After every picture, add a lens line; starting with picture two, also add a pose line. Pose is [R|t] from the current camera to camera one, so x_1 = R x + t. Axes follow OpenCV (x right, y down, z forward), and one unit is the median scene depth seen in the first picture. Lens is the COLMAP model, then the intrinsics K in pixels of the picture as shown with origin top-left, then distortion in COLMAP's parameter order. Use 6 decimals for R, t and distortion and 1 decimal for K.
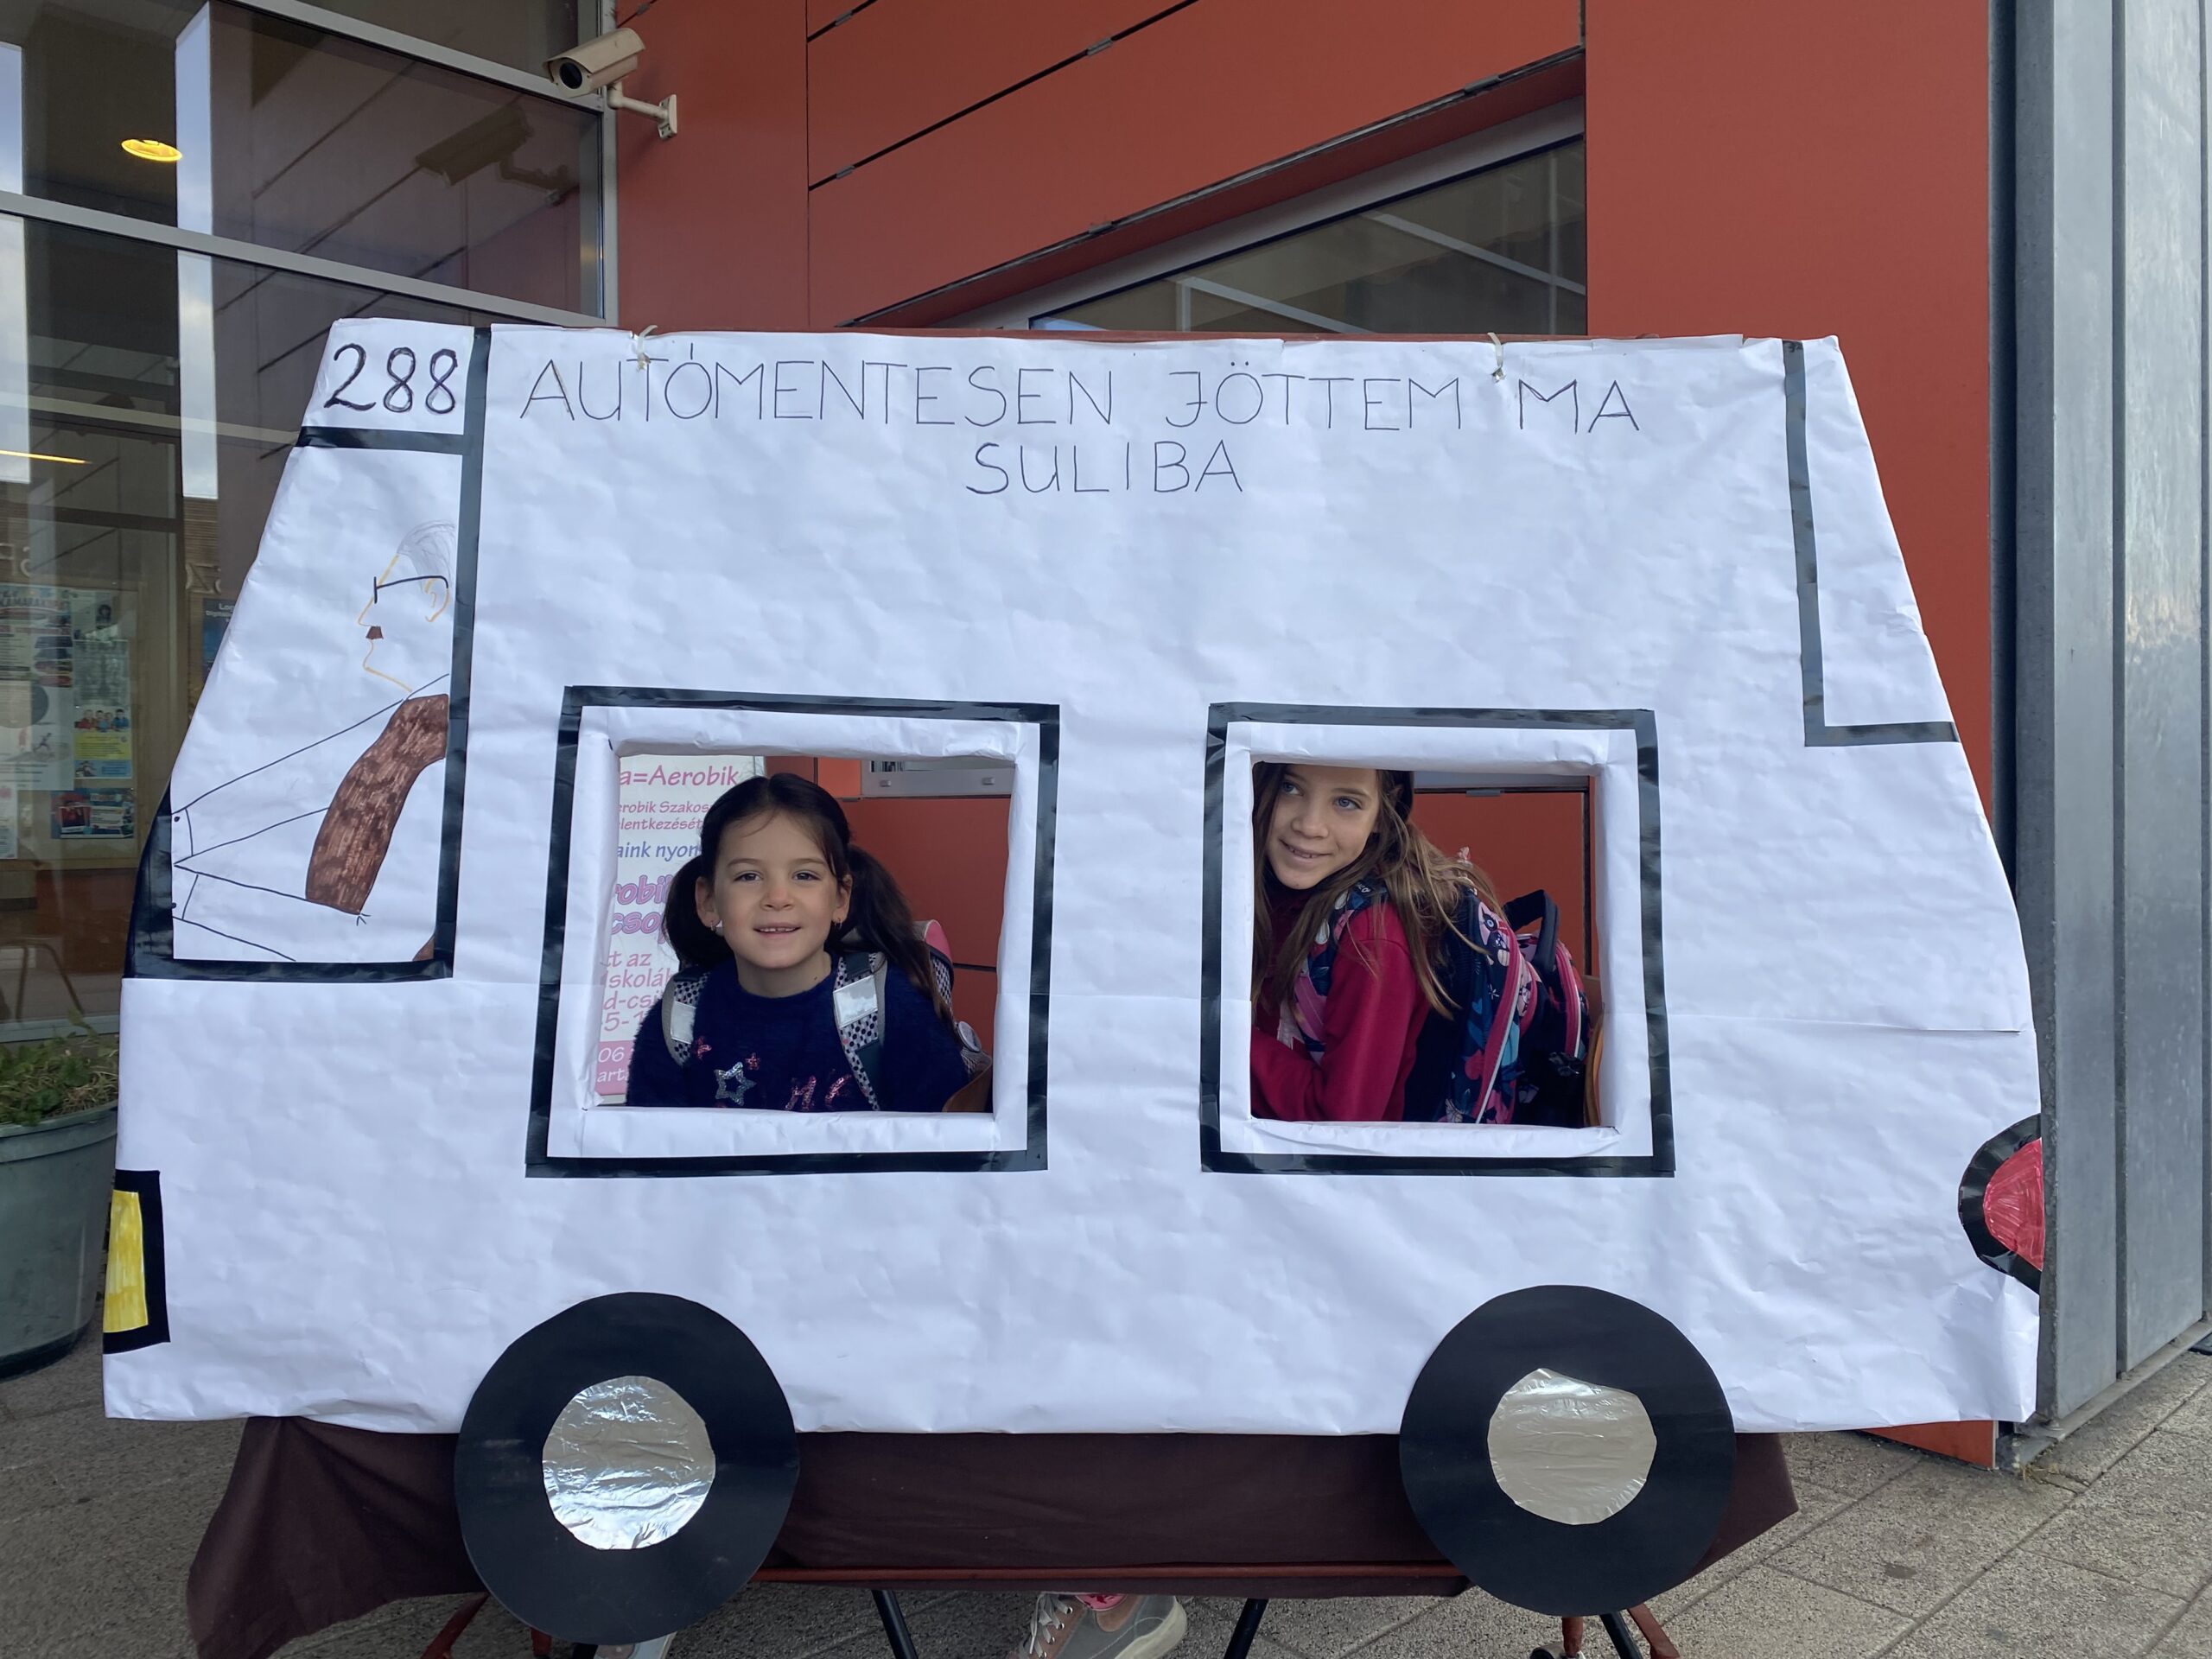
lens RADIAL K [[1664.3, 0, 1103.7], [0, 1664.3, 792.1], [0, 0, 1]] dist [-0.014763, -0.009850]
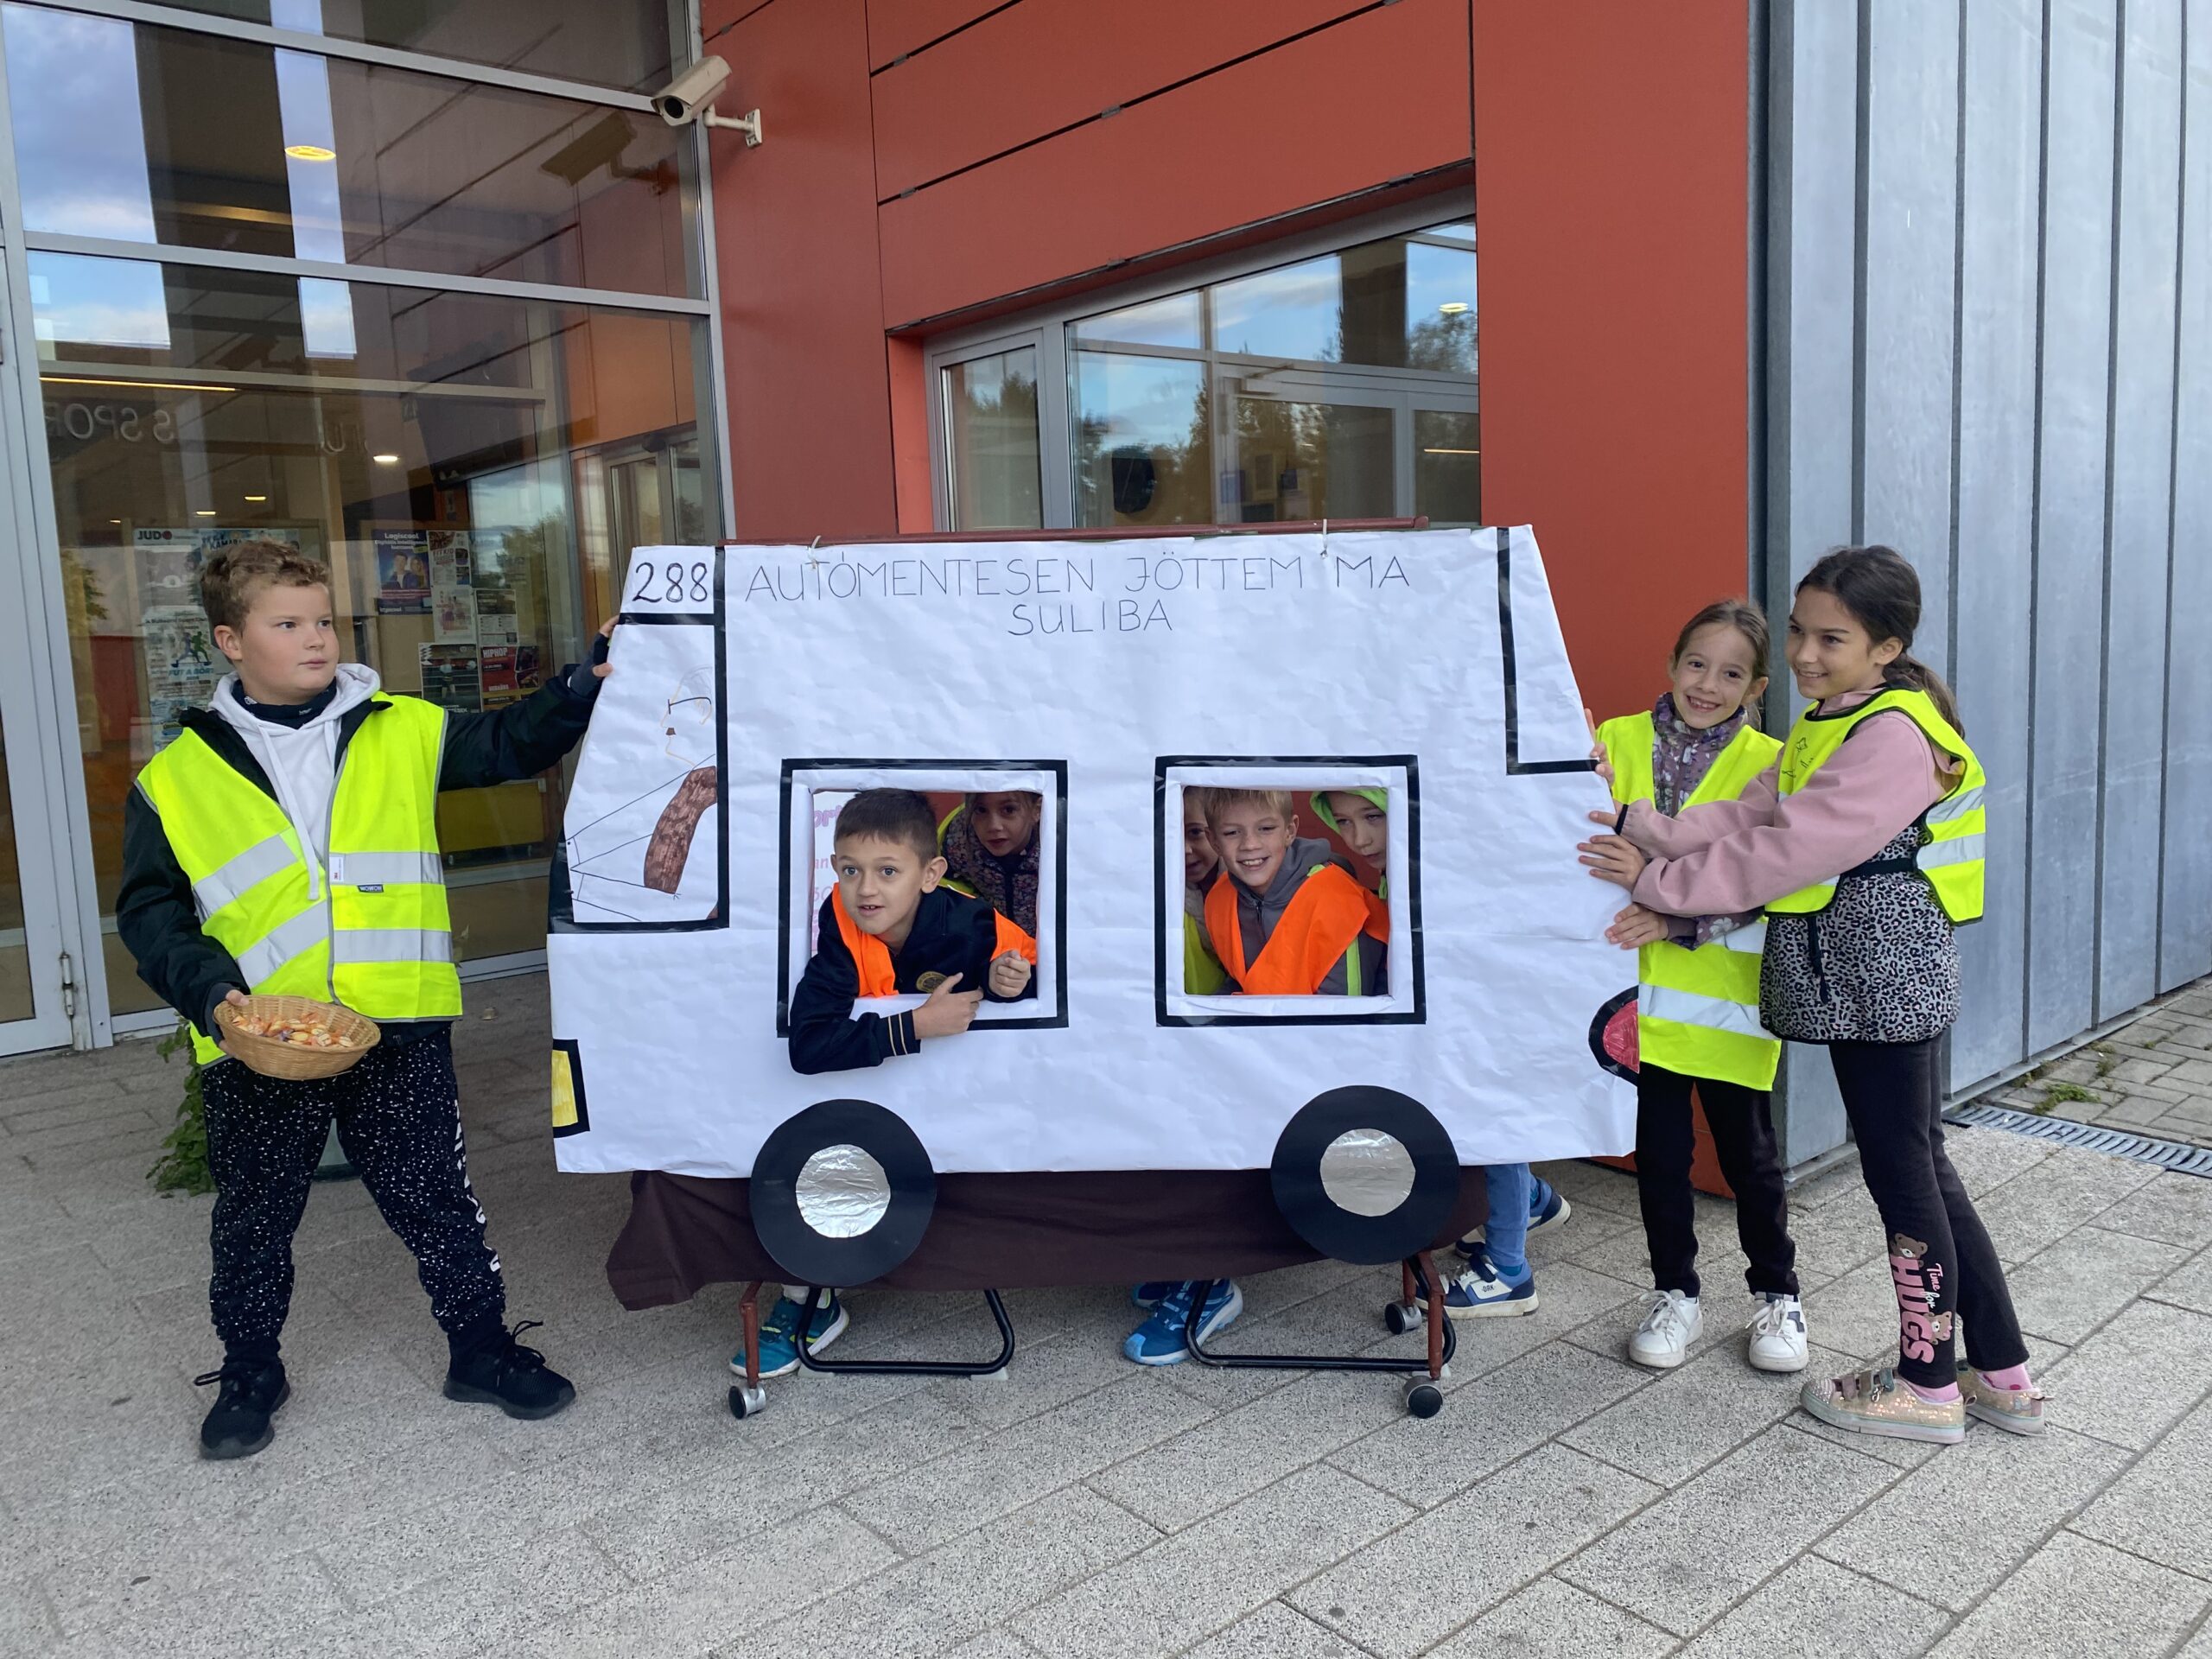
lens RADIAL K [[1664.3, 0, 1097.2], [0, 1664.3, 821.2], [0, 0, 1]] dist [-0.014763, -0.009850]
pose [[0.998301, -0.026736, -0.051778, 0.091497], [0.033269, 0.990991, 0.129733, -0.214250], [0.047843, -0.131235, 0.990196, -0.707171]]
